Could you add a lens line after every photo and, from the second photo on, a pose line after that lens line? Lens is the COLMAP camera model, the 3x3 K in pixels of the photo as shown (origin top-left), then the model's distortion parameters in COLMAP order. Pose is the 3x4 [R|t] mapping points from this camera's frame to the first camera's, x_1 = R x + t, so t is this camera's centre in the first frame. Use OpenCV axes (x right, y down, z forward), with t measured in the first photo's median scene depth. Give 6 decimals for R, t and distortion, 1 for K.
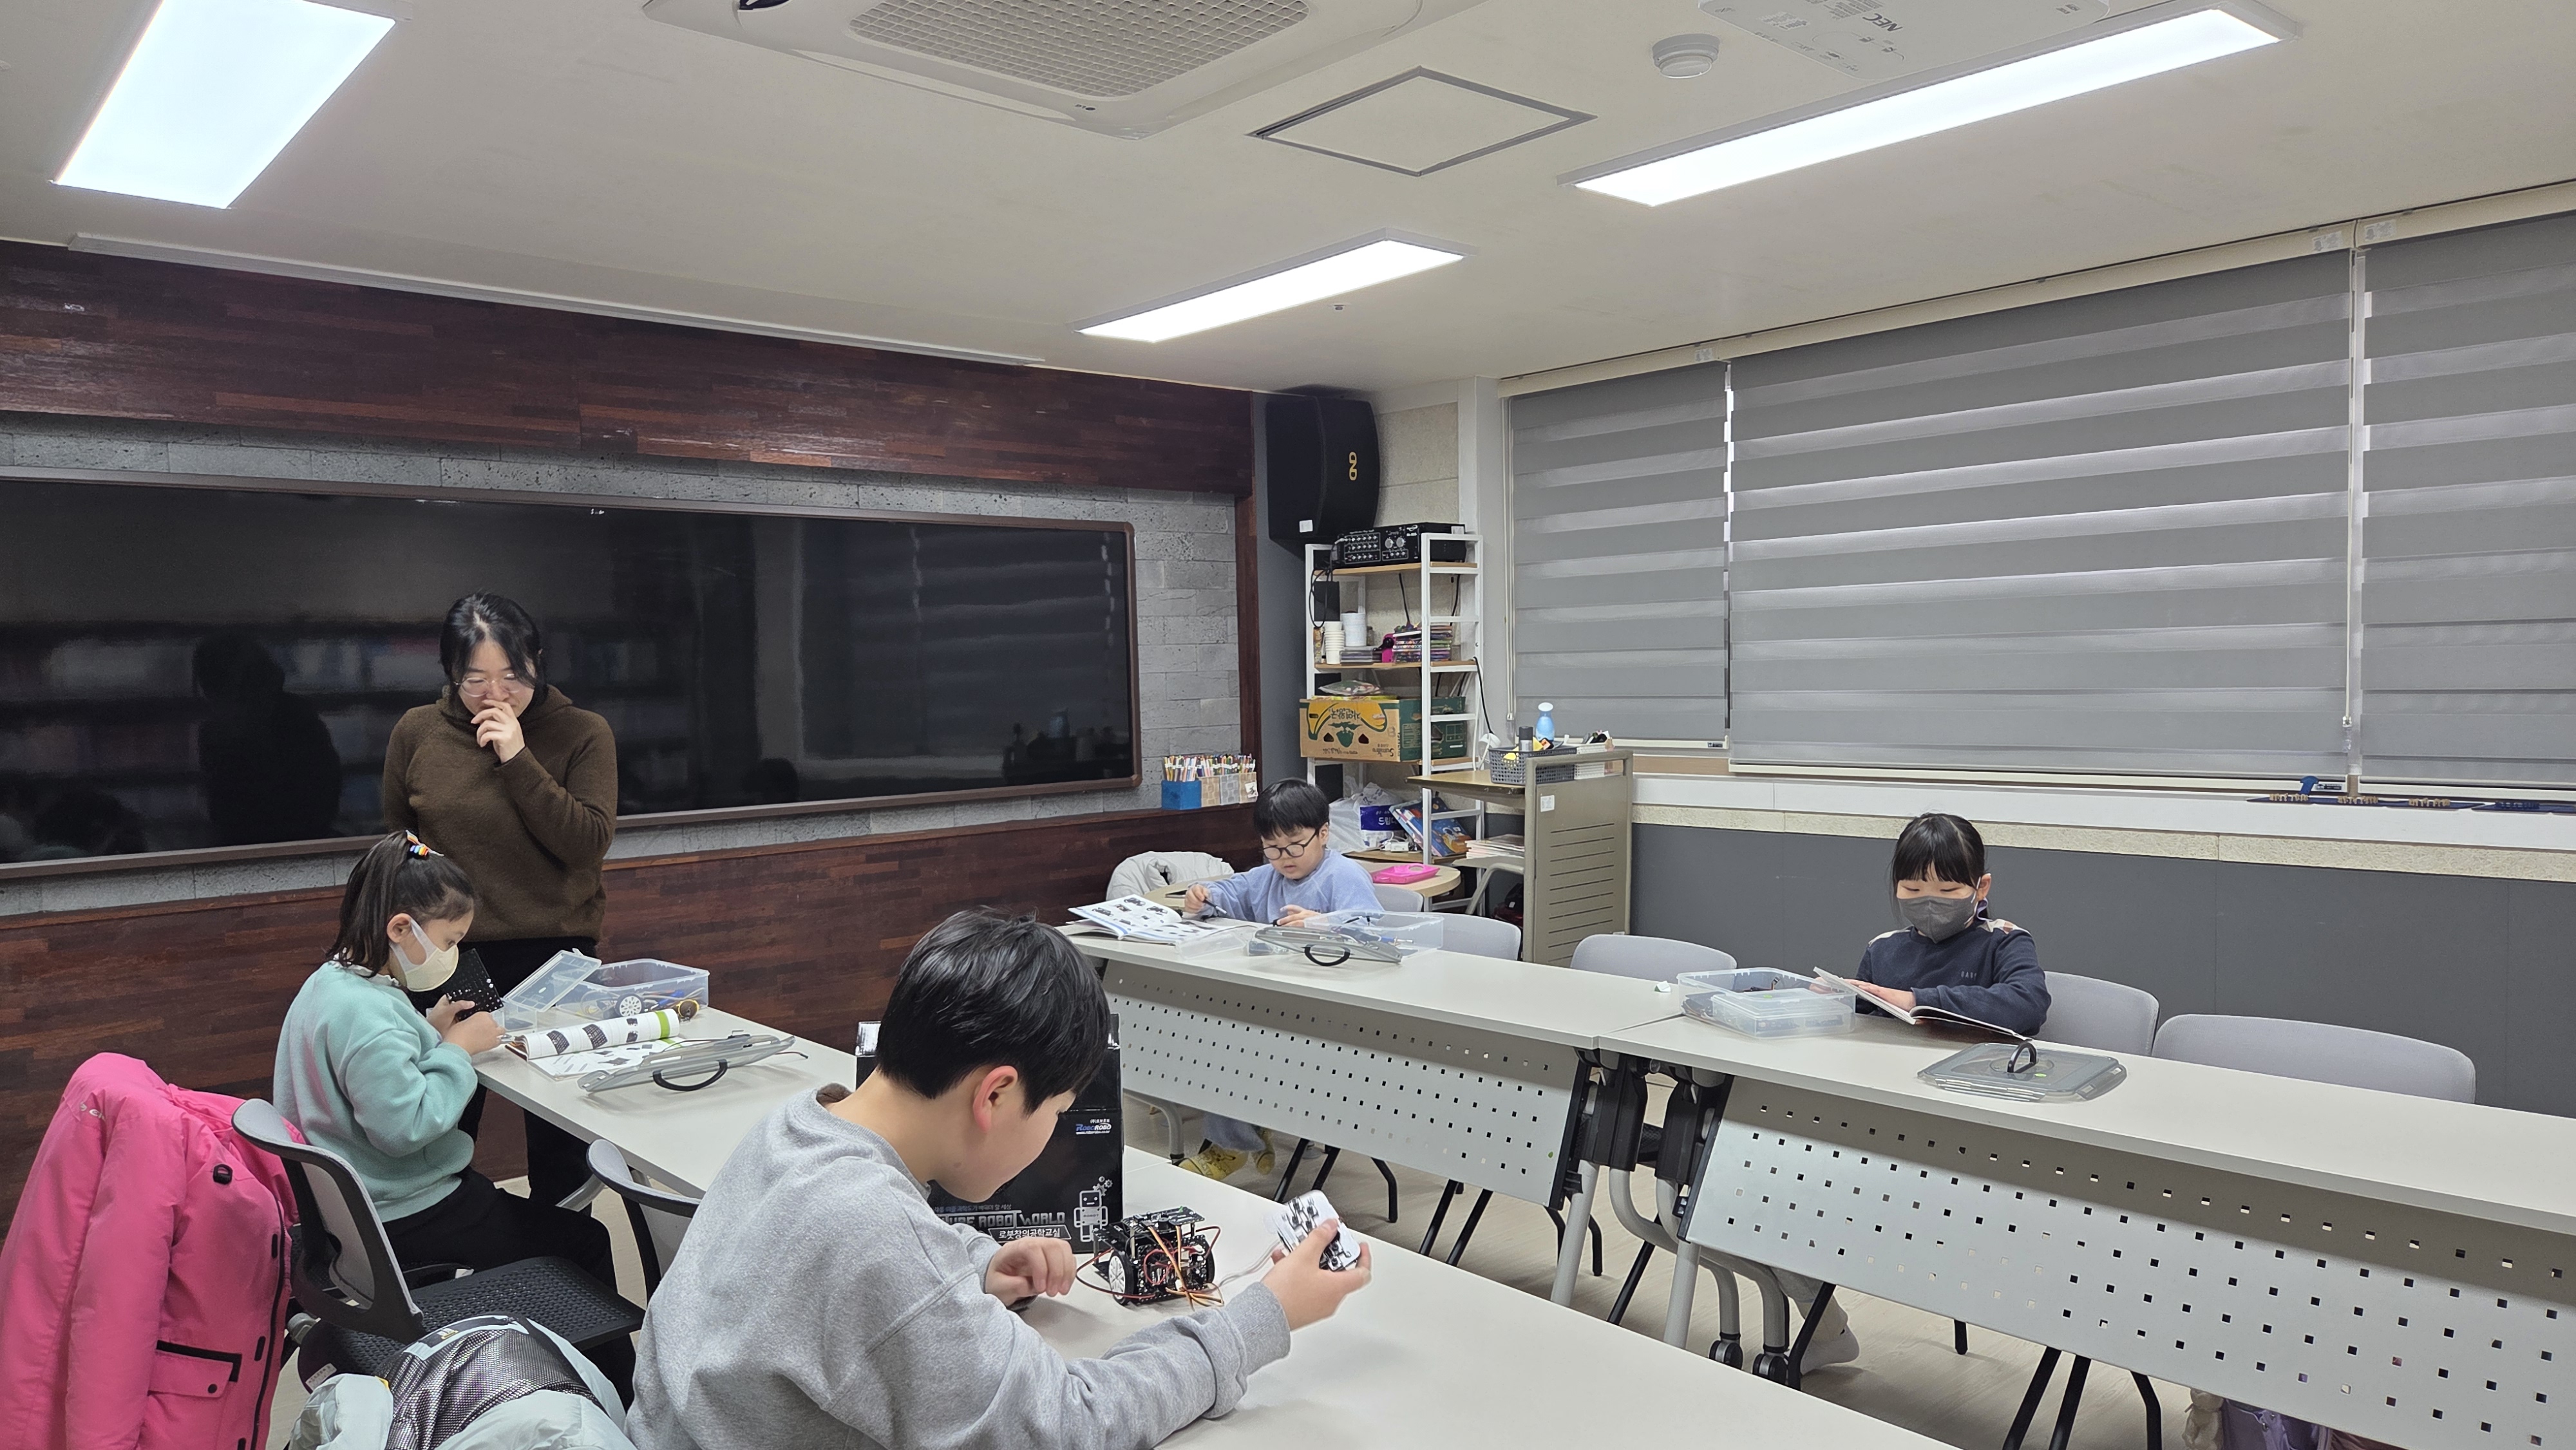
lens RADIAL K [[1712.3, 0, 1229.5], [0, 1712.3, 743.1], [0, 0, 1]] dist [0.044181, -0.048109]
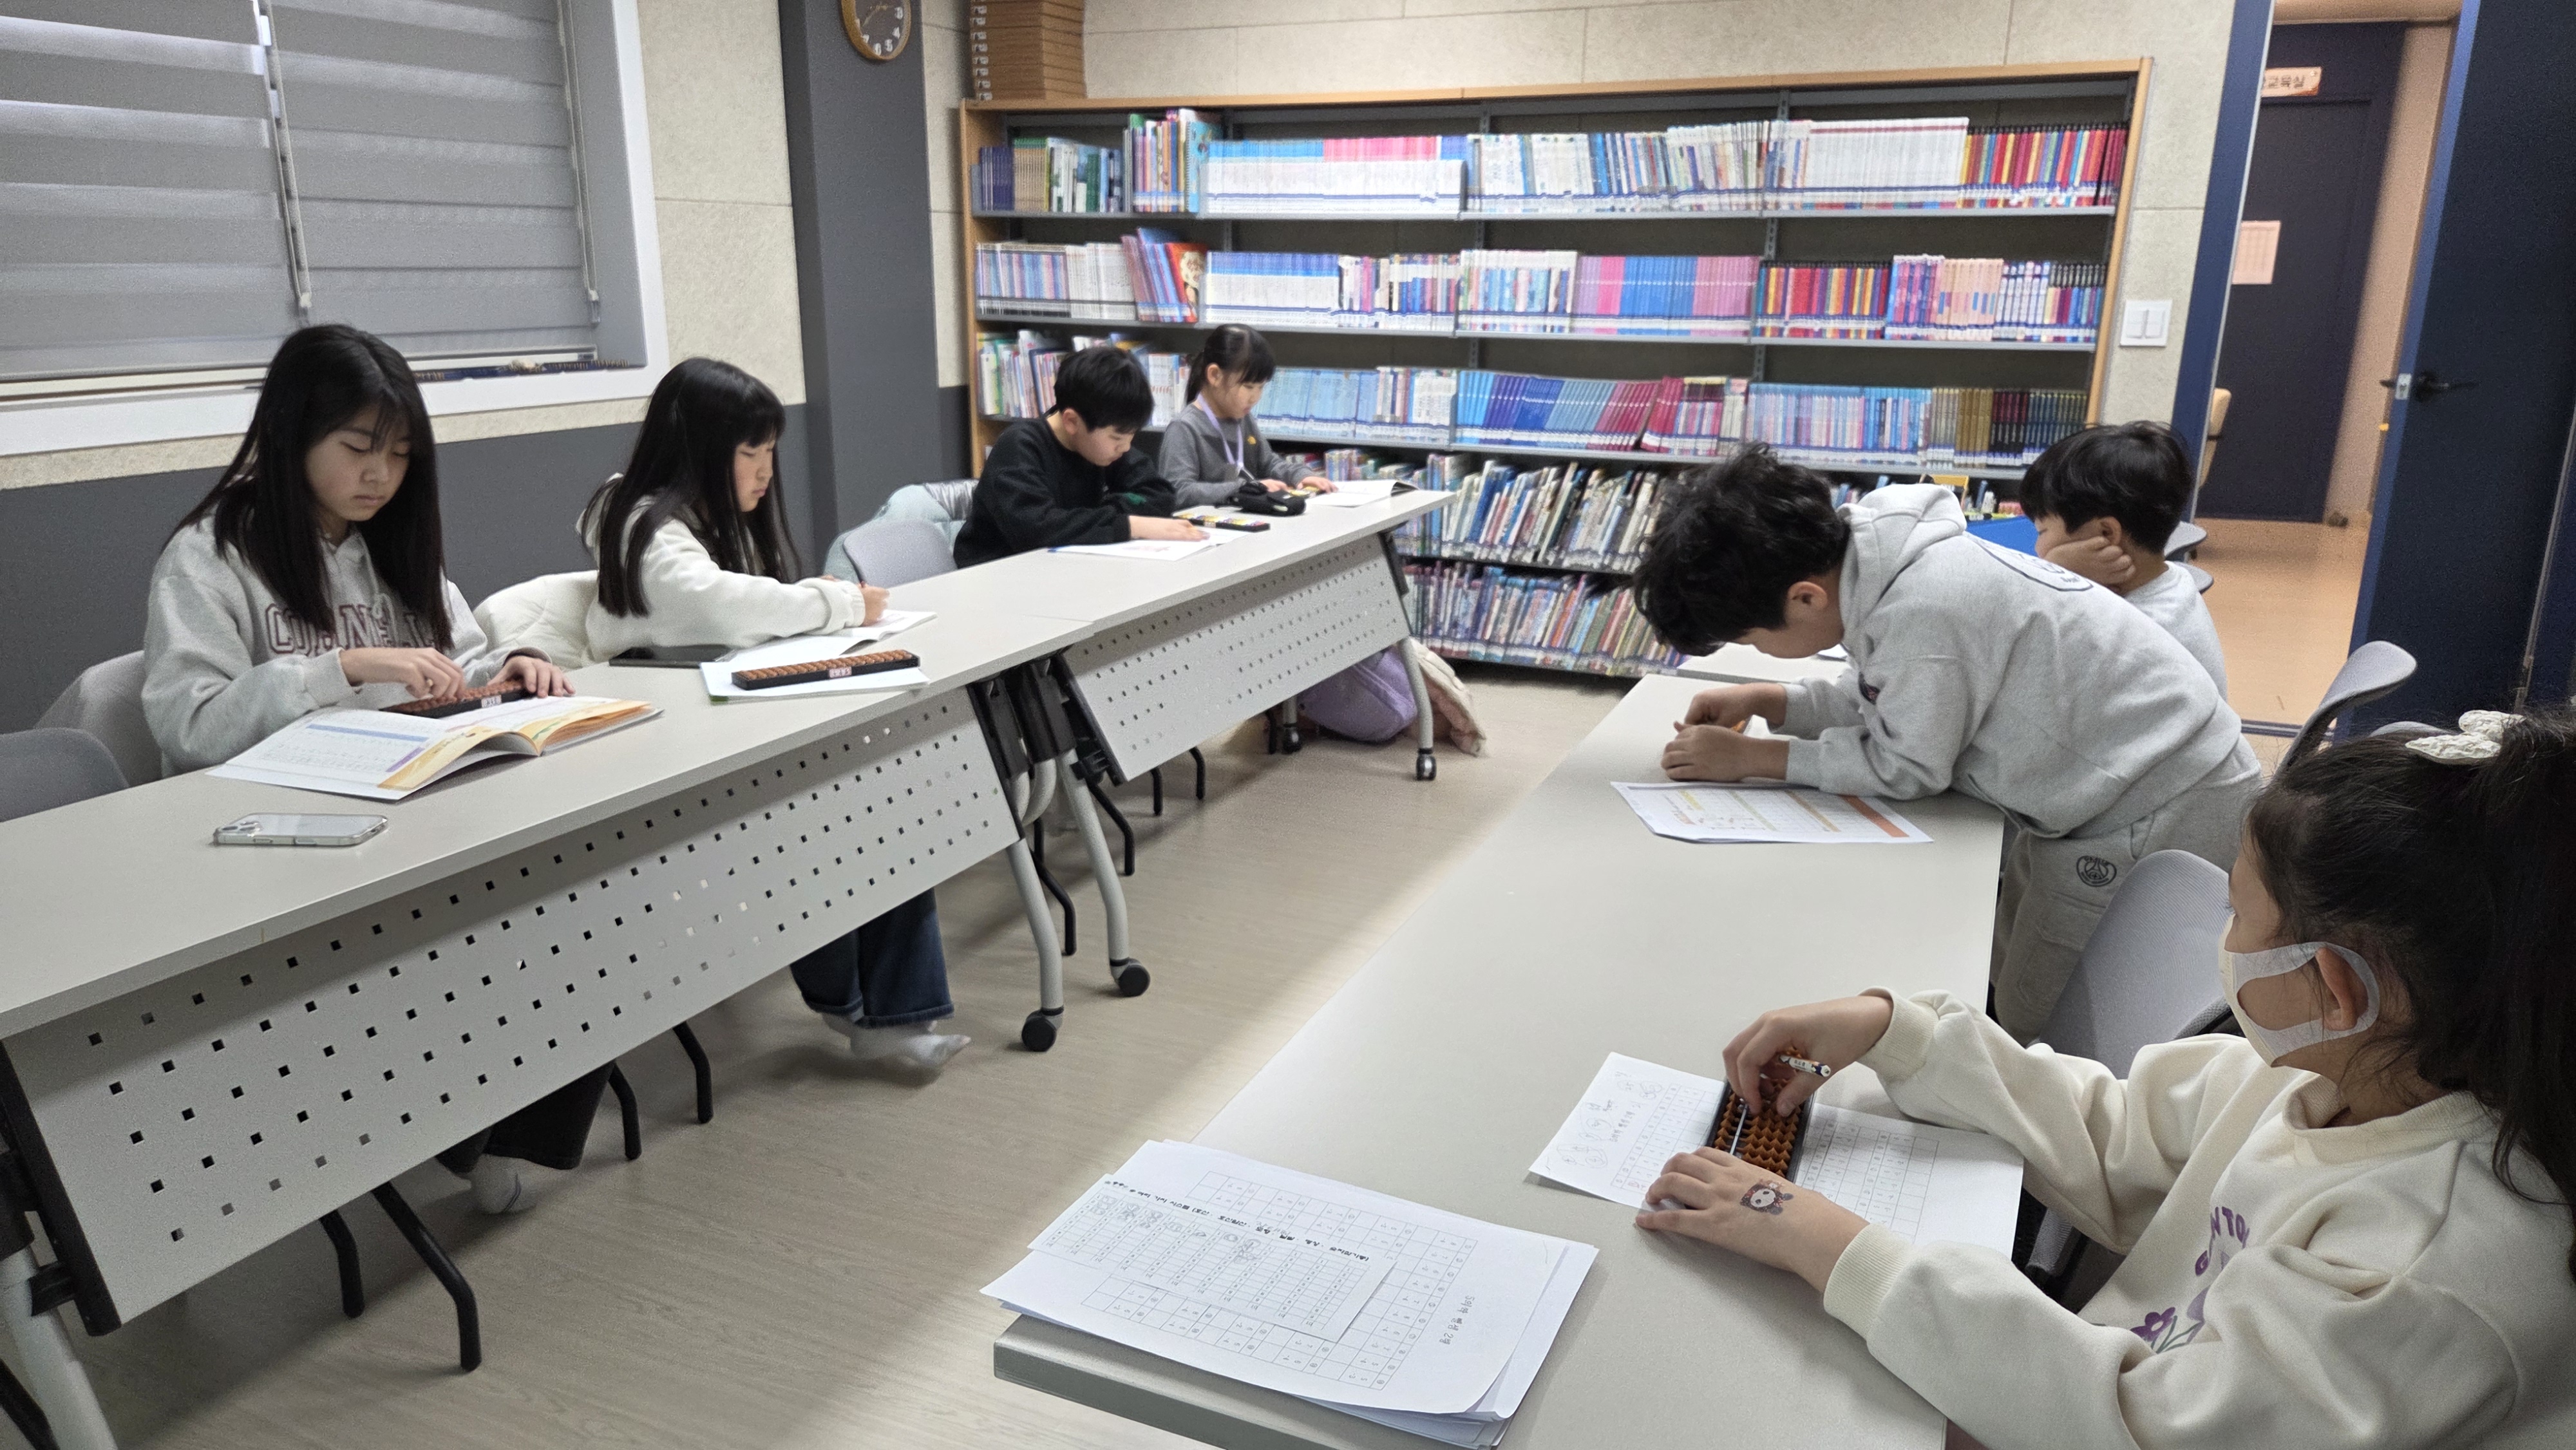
lens RADIAL K [[1712.3, 0, 1285.2], [0, 1712.3, 743.8], [0, 0, 1]] dist [0.044181, -0.048109]
pose [[-0.418379, -0.228371, 0.879094, -0.339959], [0.034428, 0.963191, 0.266603, -0.008730], [-0.907620, 0.141806, -0.395116, 0.629650]]
